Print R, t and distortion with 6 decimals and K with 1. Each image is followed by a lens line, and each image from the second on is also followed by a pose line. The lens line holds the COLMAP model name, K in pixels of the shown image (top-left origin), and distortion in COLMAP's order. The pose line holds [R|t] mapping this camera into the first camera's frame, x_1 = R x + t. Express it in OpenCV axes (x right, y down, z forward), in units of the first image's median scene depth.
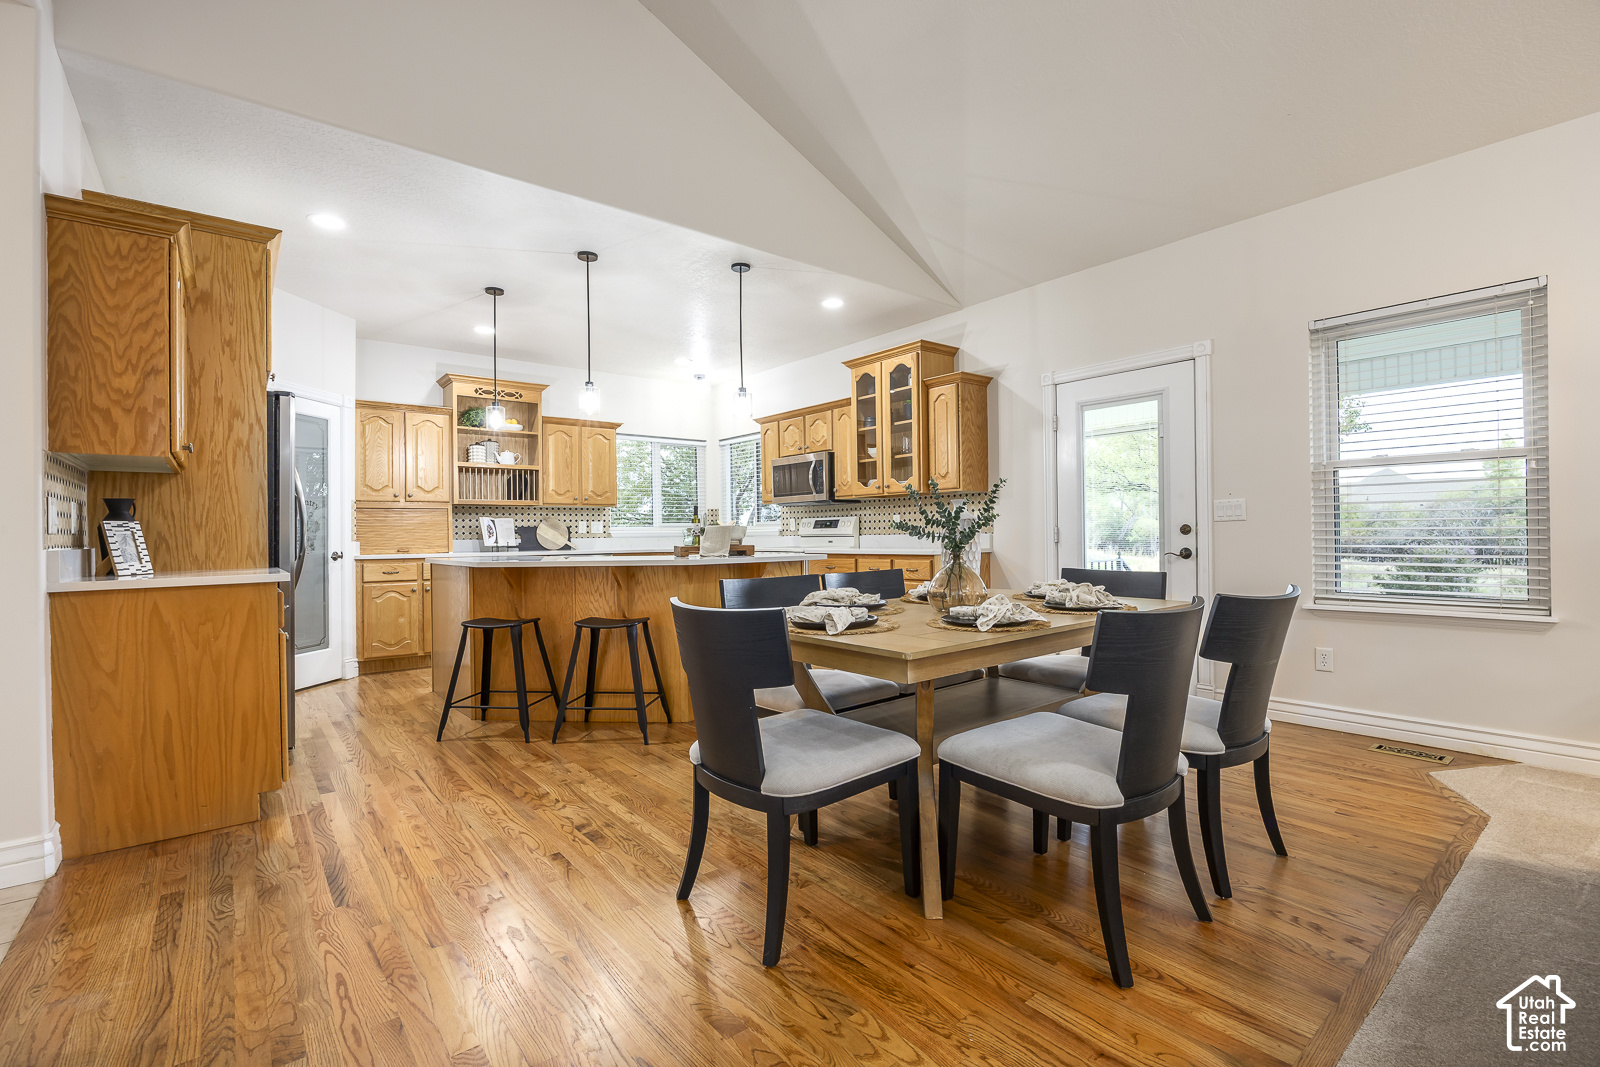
lens RADIAL K [[709.0, 0, 803.8], [0, 709.0, 535.7], [0, 0, 1]] dist [-0.003948, -0.000001]
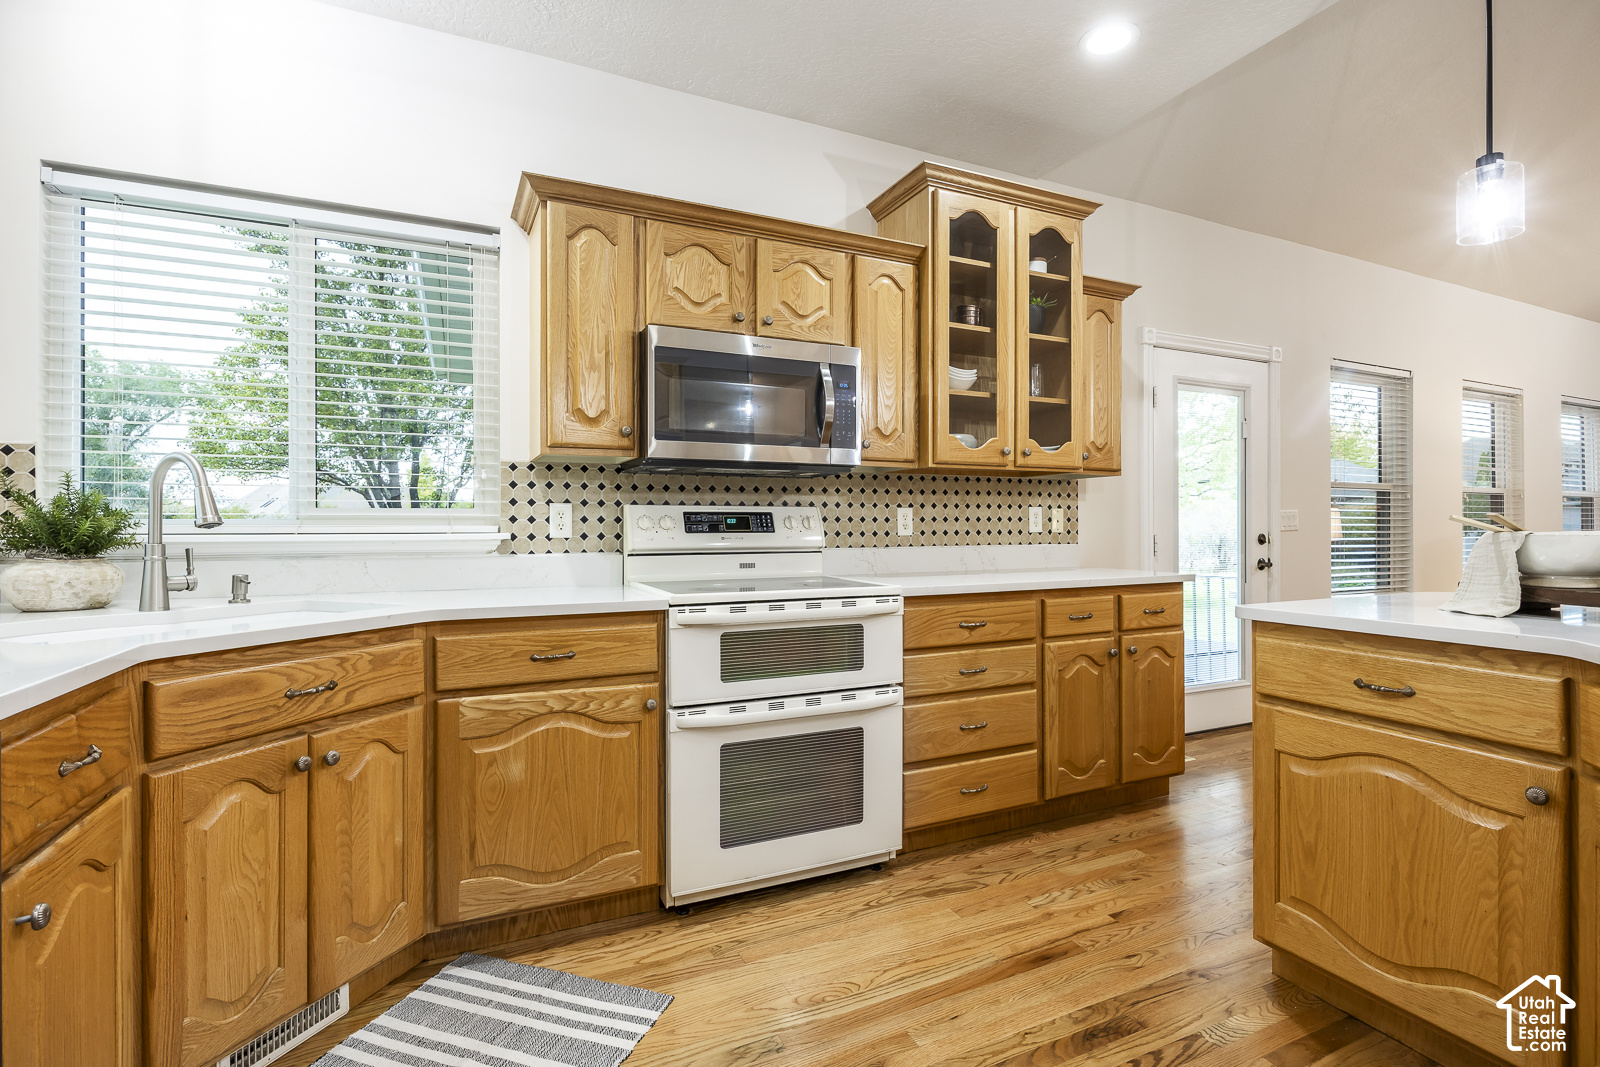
lens RADIAL K [[764.8, 0, 801.0], [0, 764.8, 530.3], [0, 0, 1]] dist [-0.010428, -0.000046]
pose [[0.239071, 0.007718, 0.970971, -0.407304], [0.001510, 0.999964, -0.008320, -0.008760], [-0.971001, 0.003455, 0.239051, 0.917018]]
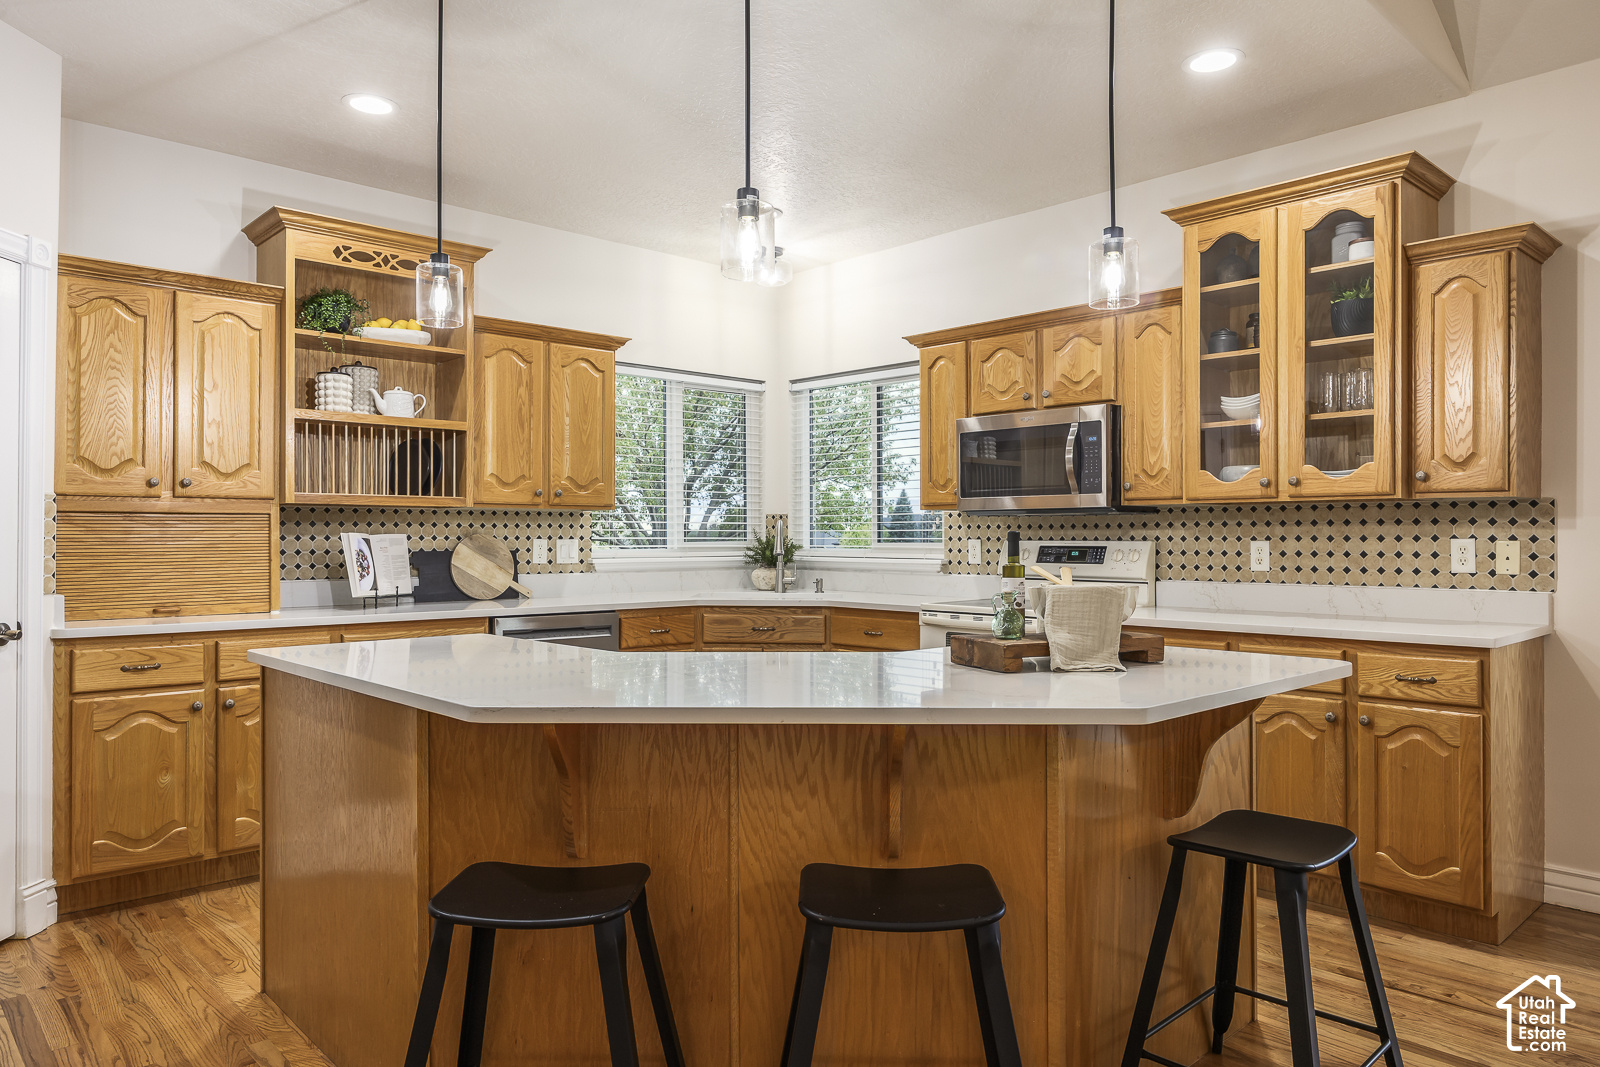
lens RADIAL K [[1050.3, 0, 808.5], [0, 1050.3, 536.2], [0, 0, 1]] dist [0.000887, -0.000750]
pose [[0.997038, 0.012458, 0.075893, -0.216115], [-0.012197, 0.999918, -0.003908, -0.025646], [-0.075935, 0.002970, 0.997108, 0.318321]]
